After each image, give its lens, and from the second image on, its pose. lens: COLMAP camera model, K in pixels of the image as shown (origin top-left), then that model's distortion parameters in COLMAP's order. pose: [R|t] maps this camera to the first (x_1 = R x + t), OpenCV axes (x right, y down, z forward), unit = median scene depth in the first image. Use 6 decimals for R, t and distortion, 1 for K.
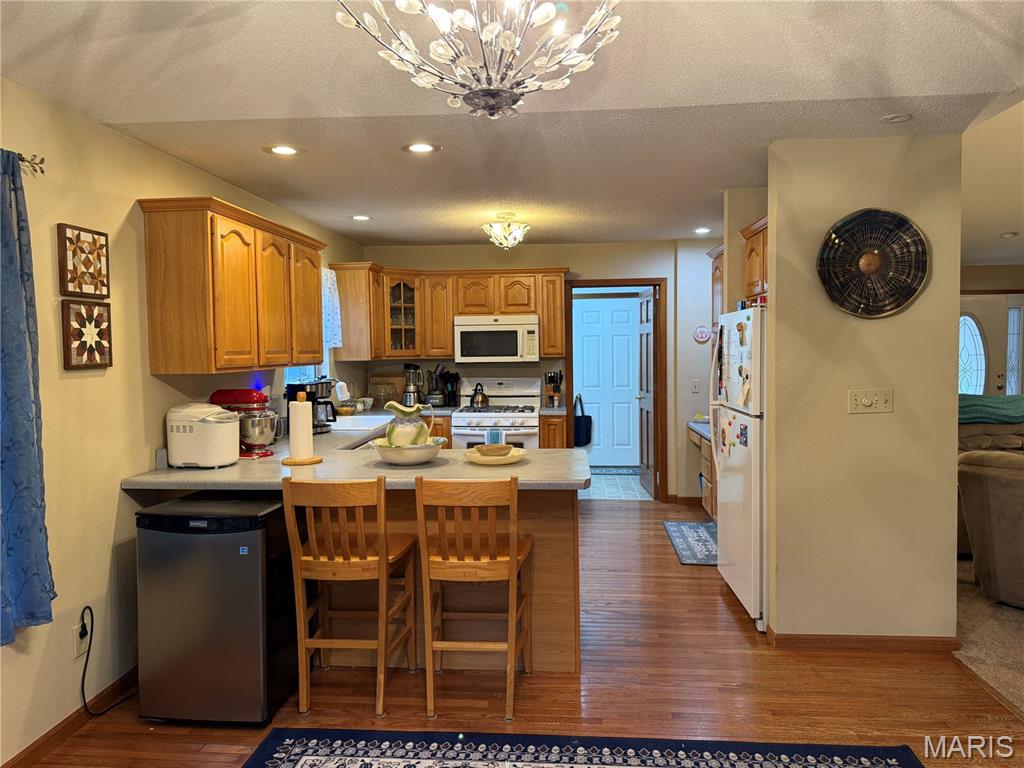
lens RADIAL K [[726.7, 0, 509.7], [0, 726.7, 380.2], [0, 0, 1]] dist [0.051724, -0.059733]
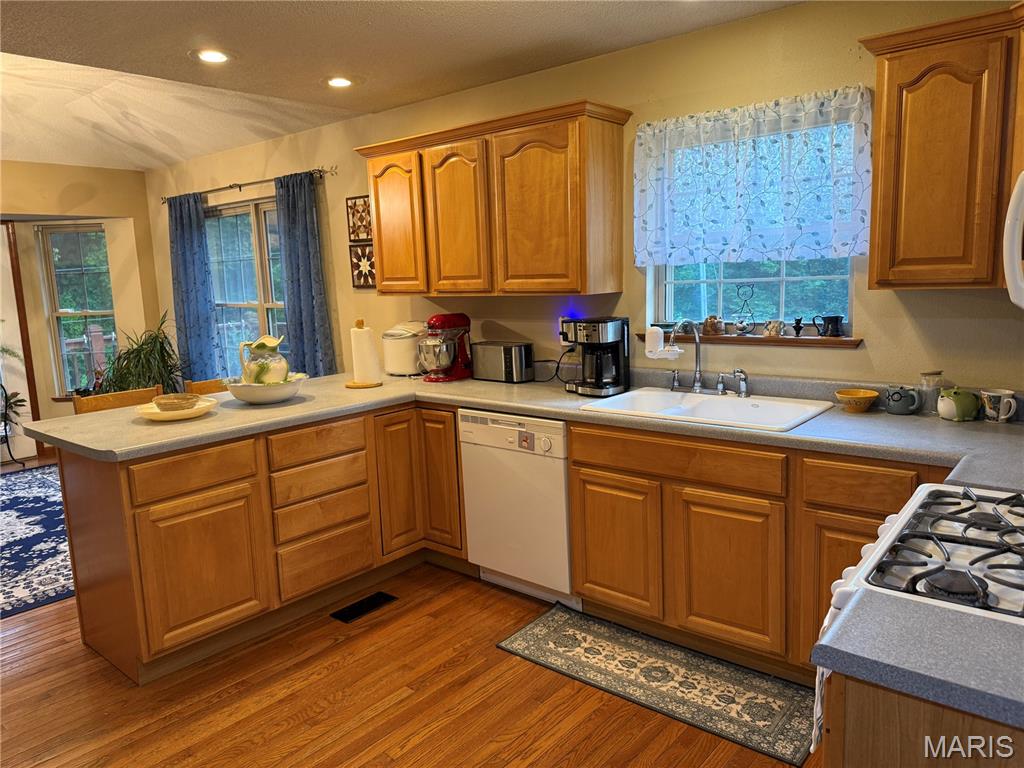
lens RADIAL K [[726.7, 0, 502.5], [0, 726.7, 385.7], [0, 0, 1]] dist [0.051724, -0.059733]
pose [[-0.583586, 0.164461, -0.795223, 0.531788], [0.003425, 0.979767, 0.200113, -0.122542], [0.812044, 0.114060, -0.572342, 2.167811]]
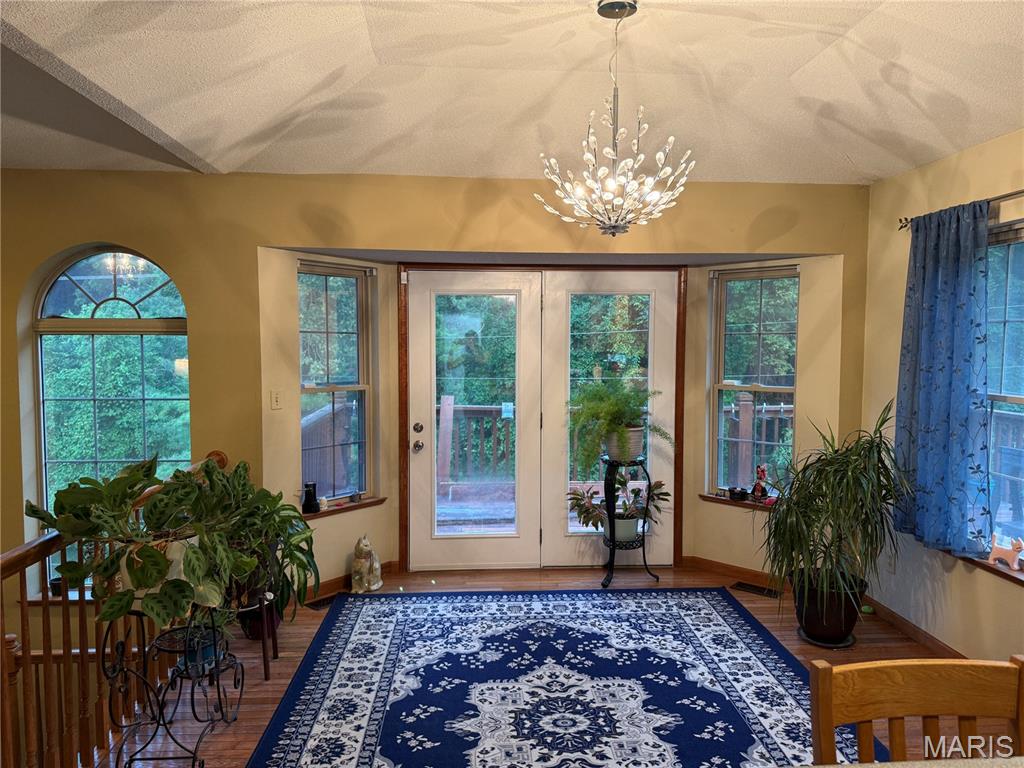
lens RADIAL K [[726.7, 0, 510.5], [0, 726.7, 385.9], [0, 0, 1]] dist [0.051724, -0.059733]
pose [[-0.986846, 0.026831, -0.159420, 0.339511], [0.007854, 0.992924, 0.118496, -0.105247], [0.161472, 0.115685, -0.980073, 1.590985]]
